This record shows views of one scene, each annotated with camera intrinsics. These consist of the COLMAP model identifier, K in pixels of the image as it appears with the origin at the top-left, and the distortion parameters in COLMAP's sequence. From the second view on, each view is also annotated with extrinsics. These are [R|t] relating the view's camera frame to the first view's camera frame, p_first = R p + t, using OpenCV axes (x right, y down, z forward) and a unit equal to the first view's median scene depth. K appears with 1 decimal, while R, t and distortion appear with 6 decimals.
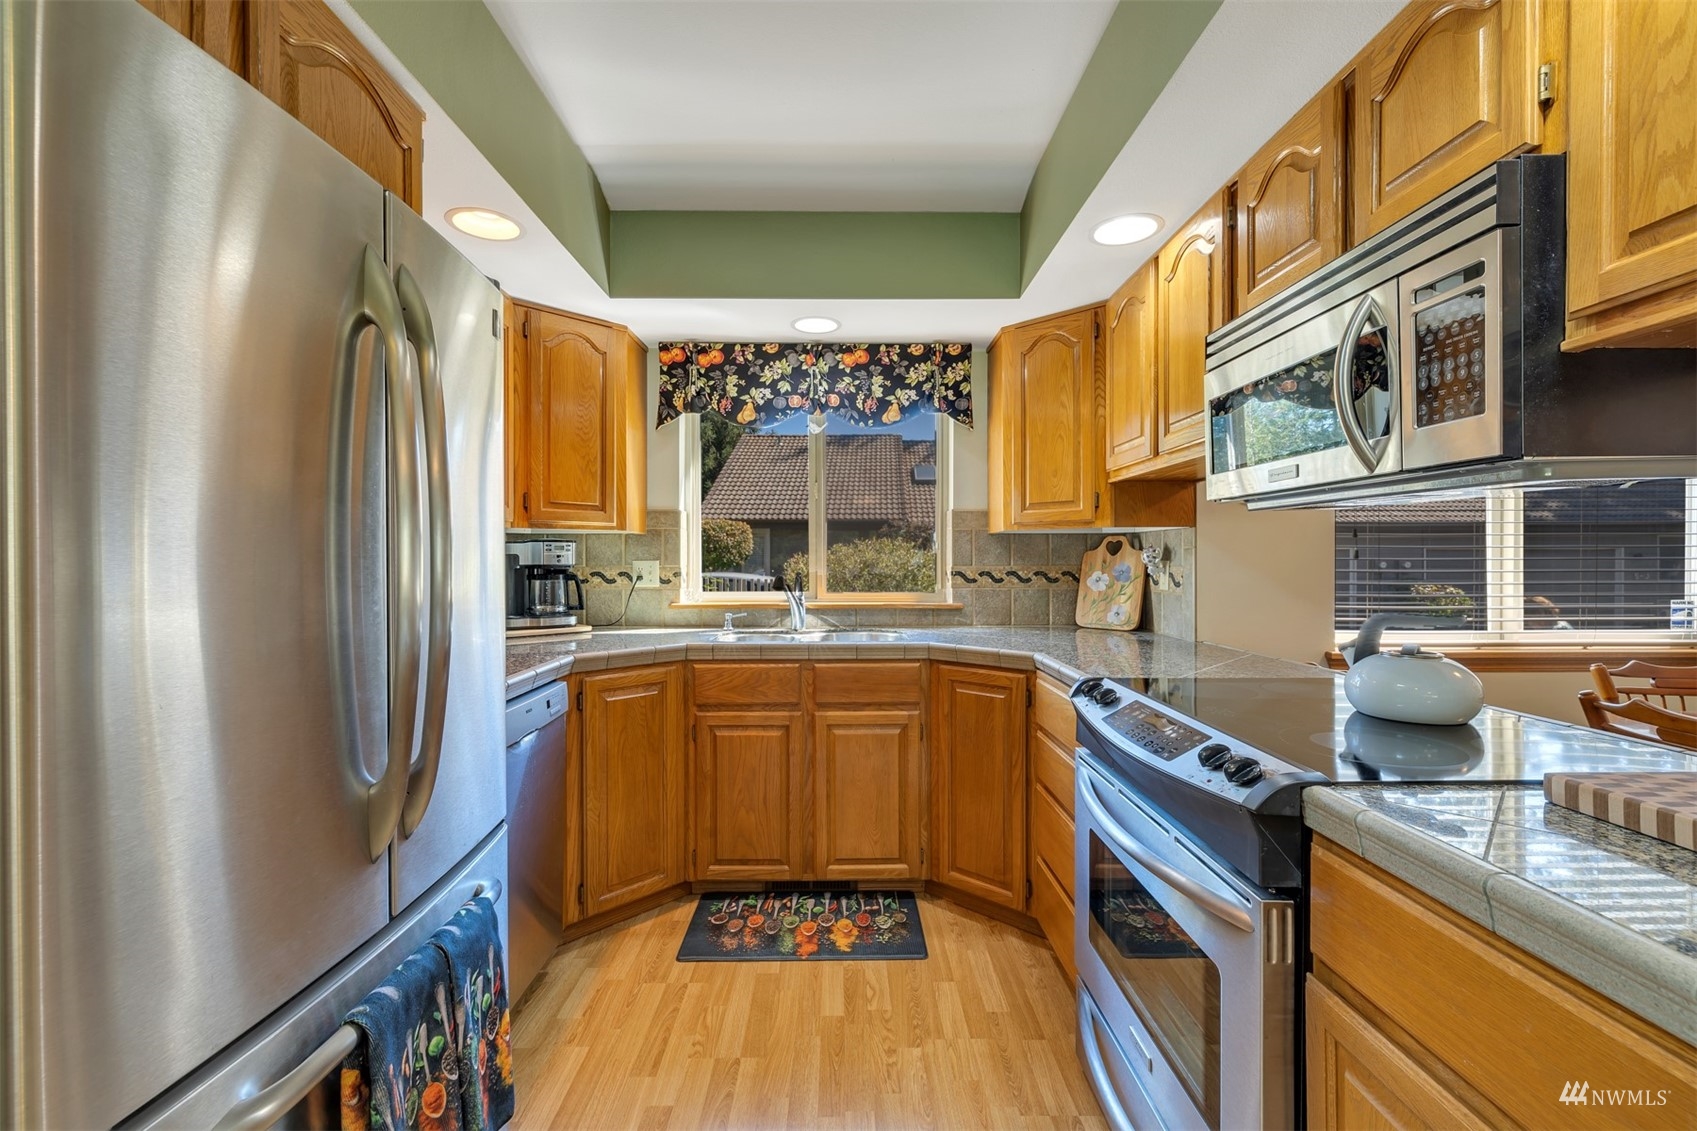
lens RADIAL K [[715.9, 0, 858.7], [0, 715.9, 568.0], [0, 0, 1]] dist [-0.001118, 0.000701]
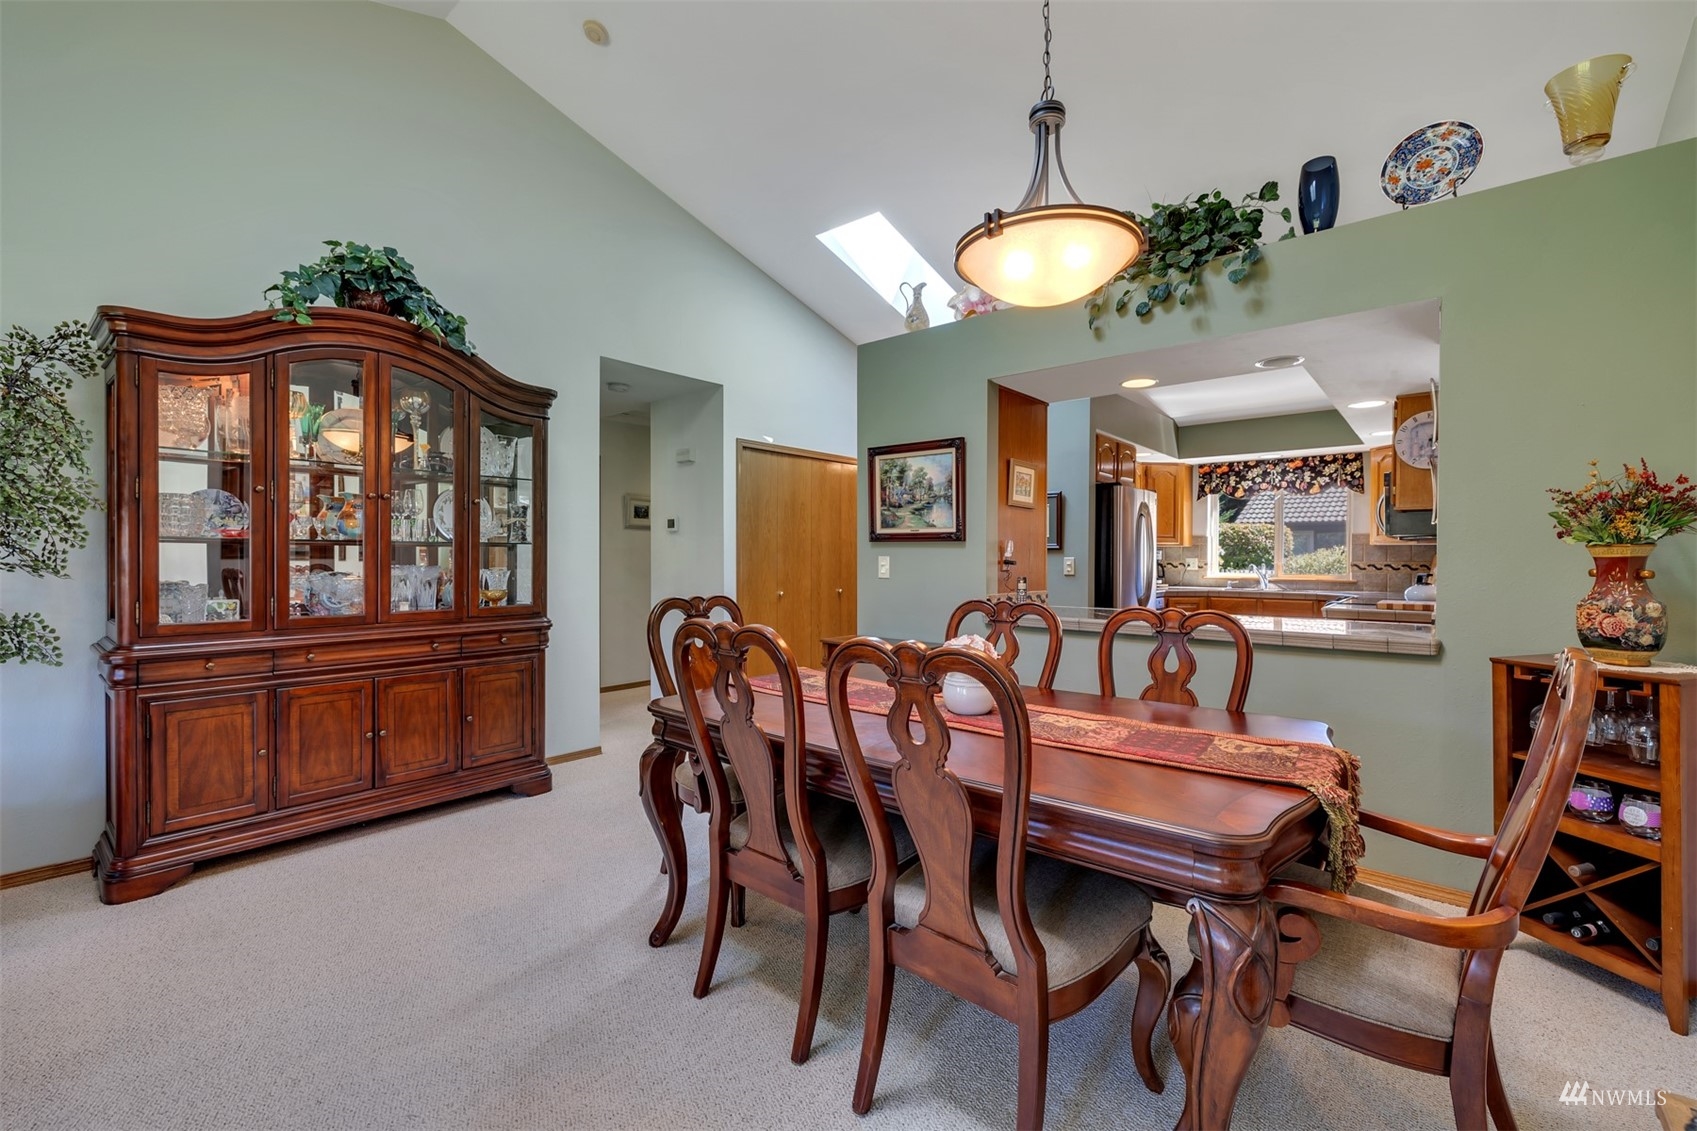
lens RADIAL K [[715.9, 0, 861.0], [0, 715.9, 561.2], [0, 0, 1]] dist [-0.001118, 0.000701]
pose [[0.753356, 0.006779, -0.657578, 0.428766], [-0.013193, 0.999901, -0.004807, 0.025795], [0.657480, 0.012297, 0.753371, -1.478259]]
